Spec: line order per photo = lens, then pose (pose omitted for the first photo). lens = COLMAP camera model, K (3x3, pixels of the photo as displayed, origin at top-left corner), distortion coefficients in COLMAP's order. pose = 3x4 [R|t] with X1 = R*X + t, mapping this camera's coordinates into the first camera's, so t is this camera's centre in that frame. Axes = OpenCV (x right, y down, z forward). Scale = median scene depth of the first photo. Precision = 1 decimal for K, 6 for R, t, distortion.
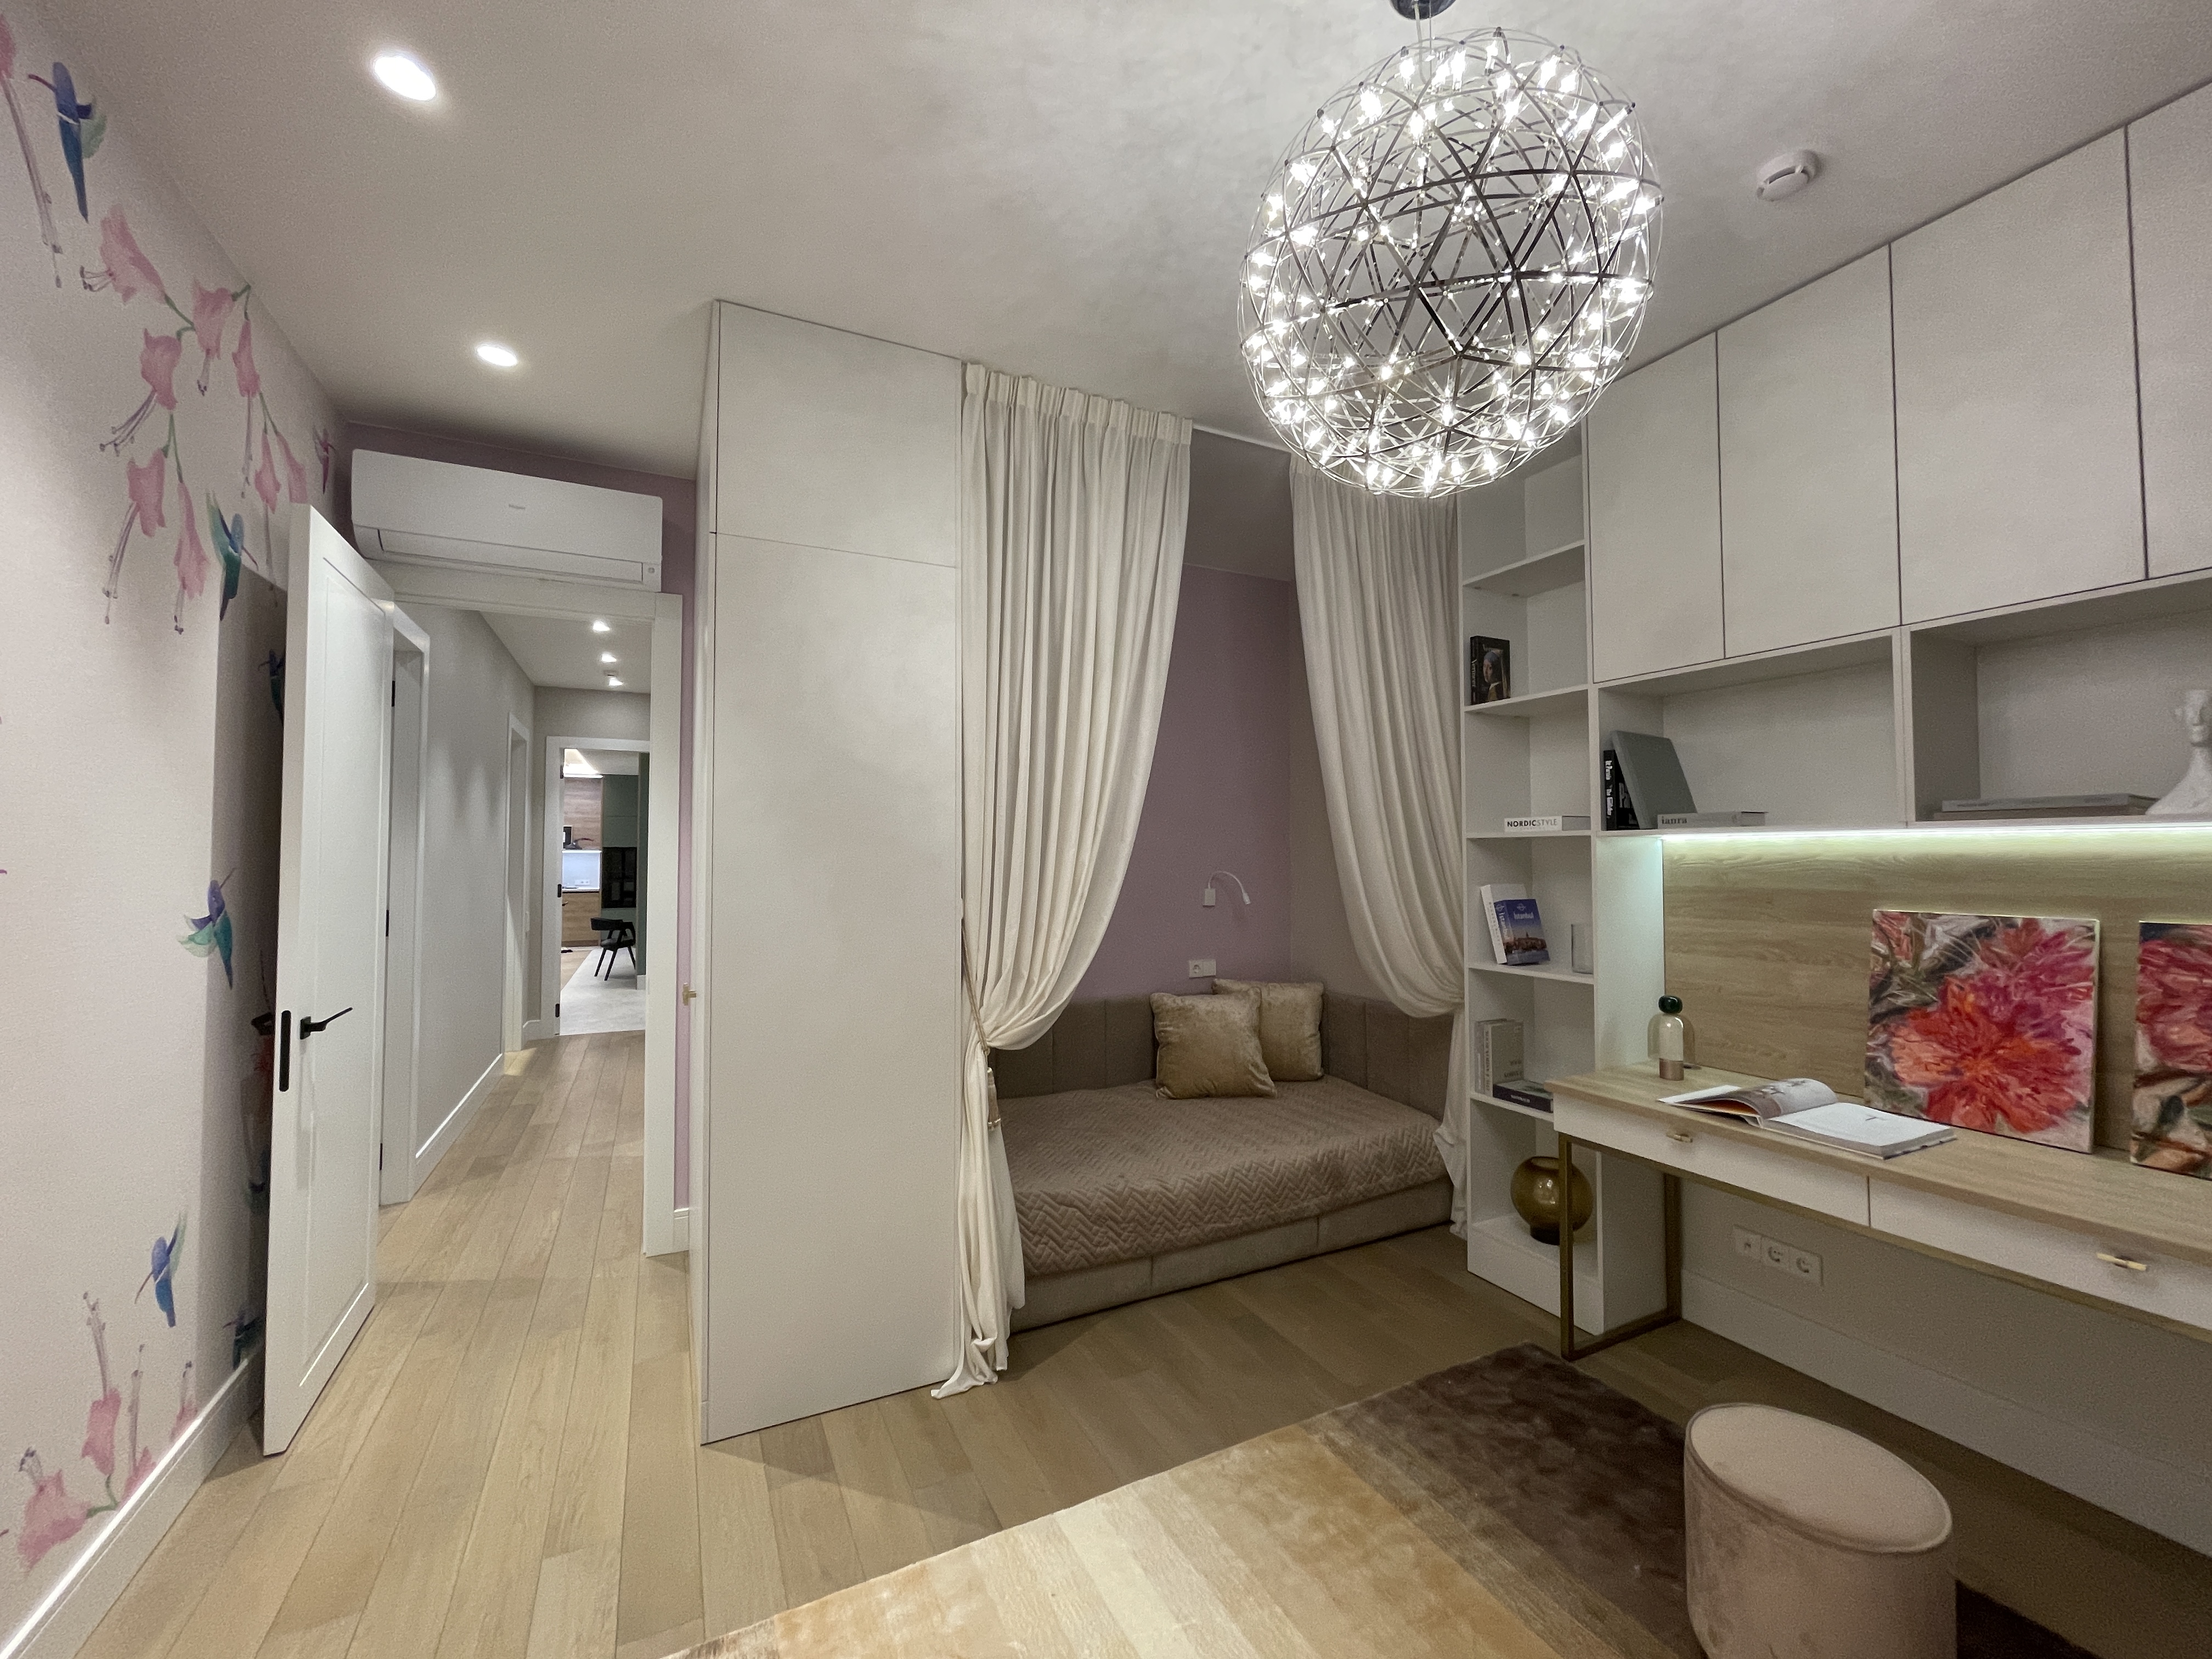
lens RADIAL K [[891.8, 0, 1103.2], [0, 891.8, 828.4], [0, 0, 1]] dist [-0.002879, -0.000410]
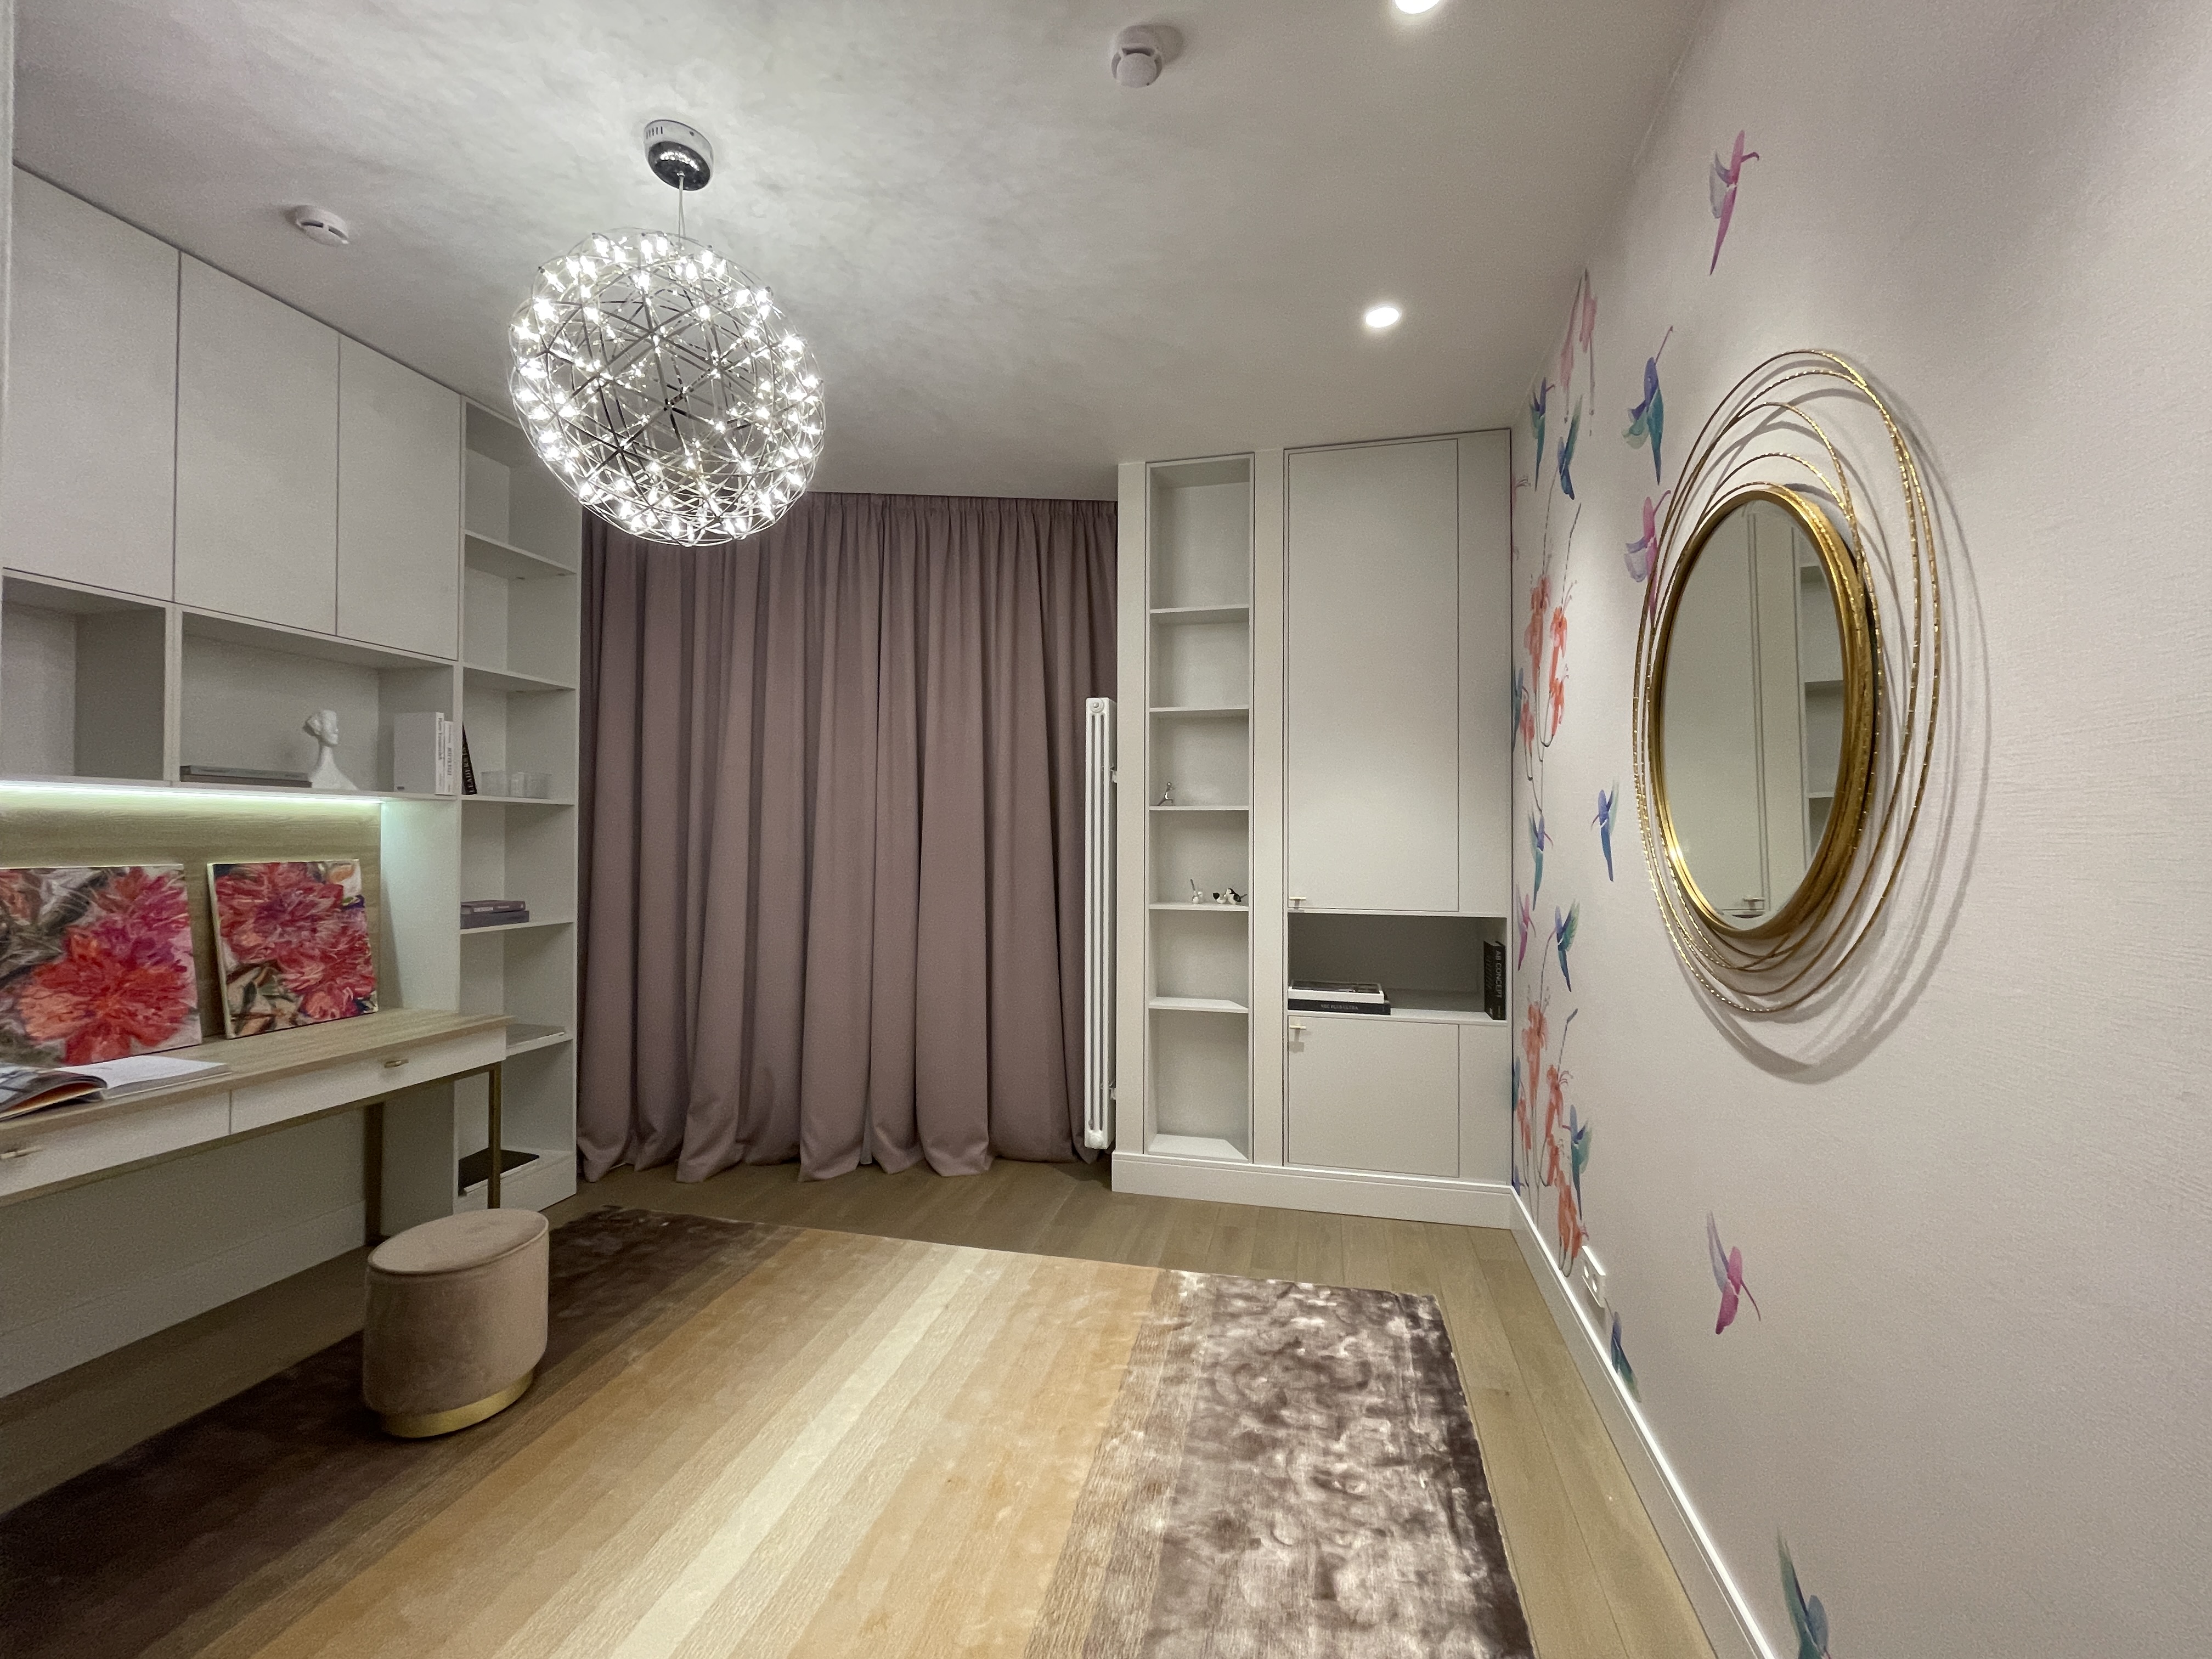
lens RADIAL K [[891.8, 0, 1106.6], [0, 891.8, 825.0], [0, 0, 1]] dist [-0.002879, -0.000410]
pose [[-0.765856, 0.005678, 0.642987, -0.680191], [-0.024399, 0.998984, -0.037882, 0.059273], [-0.642549, -0.044700, -0.764939, 1.068608]]
